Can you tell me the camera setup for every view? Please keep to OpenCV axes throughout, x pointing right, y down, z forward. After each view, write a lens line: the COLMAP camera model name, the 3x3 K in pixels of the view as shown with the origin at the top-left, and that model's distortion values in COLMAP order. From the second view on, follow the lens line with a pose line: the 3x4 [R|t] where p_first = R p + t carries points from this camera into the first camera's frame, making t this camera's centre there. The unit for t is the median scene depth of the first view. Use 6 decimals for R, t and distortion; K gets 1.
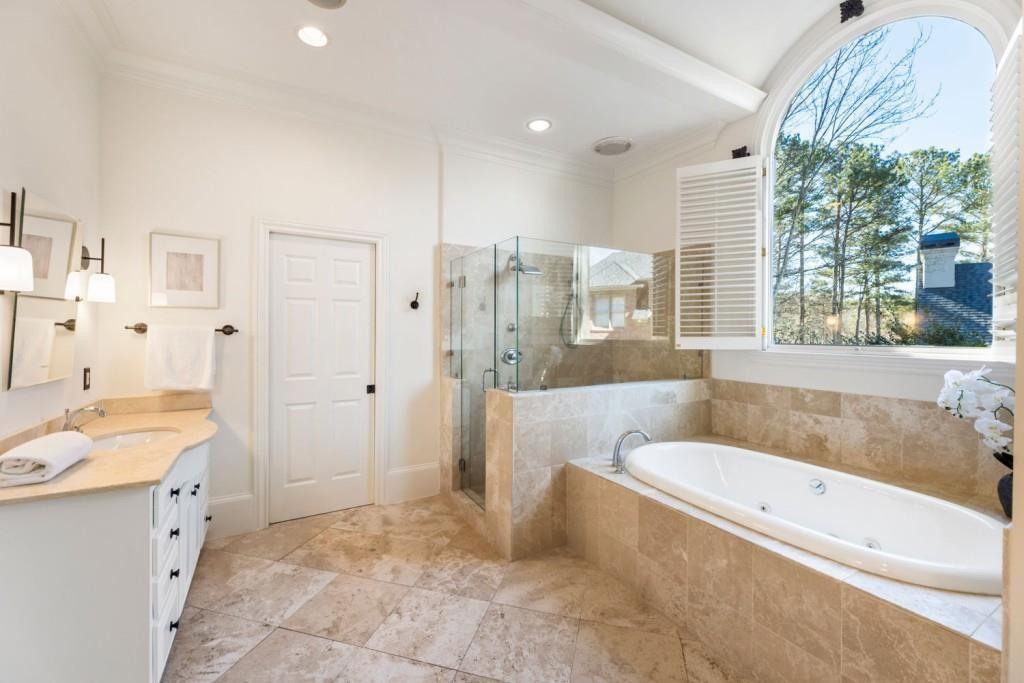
lens RADIAL K [[437.4, 0, 522.2], [0, 437.4, 340.8], [0, 0, 1]] dist [0.000323, -0.000089]
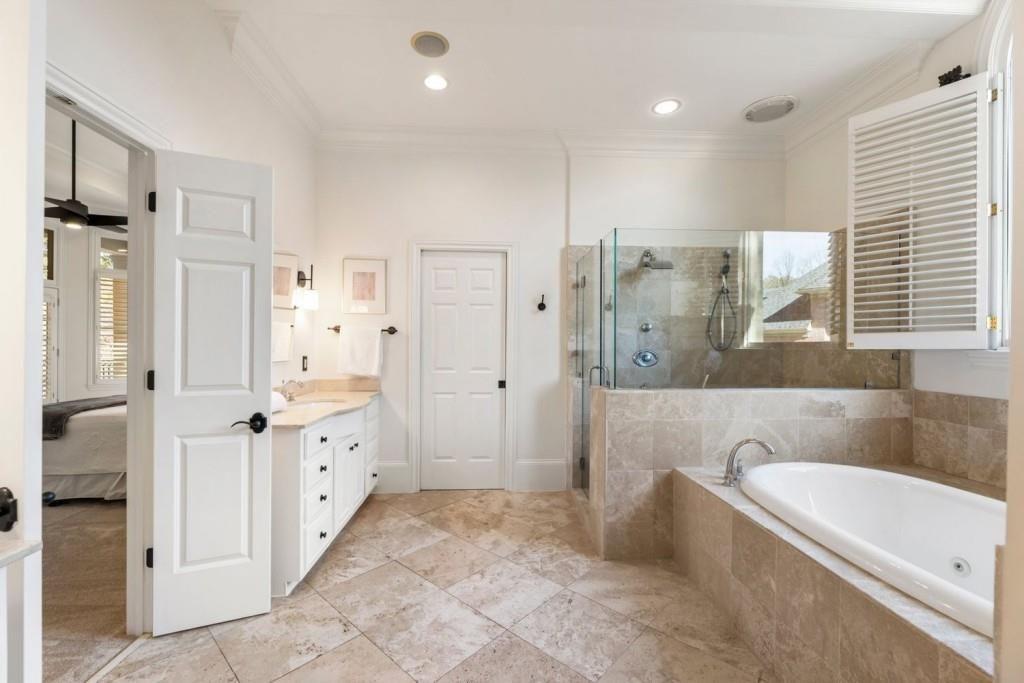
lens RADIAL K [[452.7, 0, 509.9], [0, 452.7, 353.8], [0, 0, 1]] dist [-0.001686, -0.000226]
pose [[0.883169, 0.006133, -0.469015, 0.246523], [-0.008669, 0.999957, -0.003248, 0.044056], [0.468975, 0.006934, 0.883184, 0.000420]]
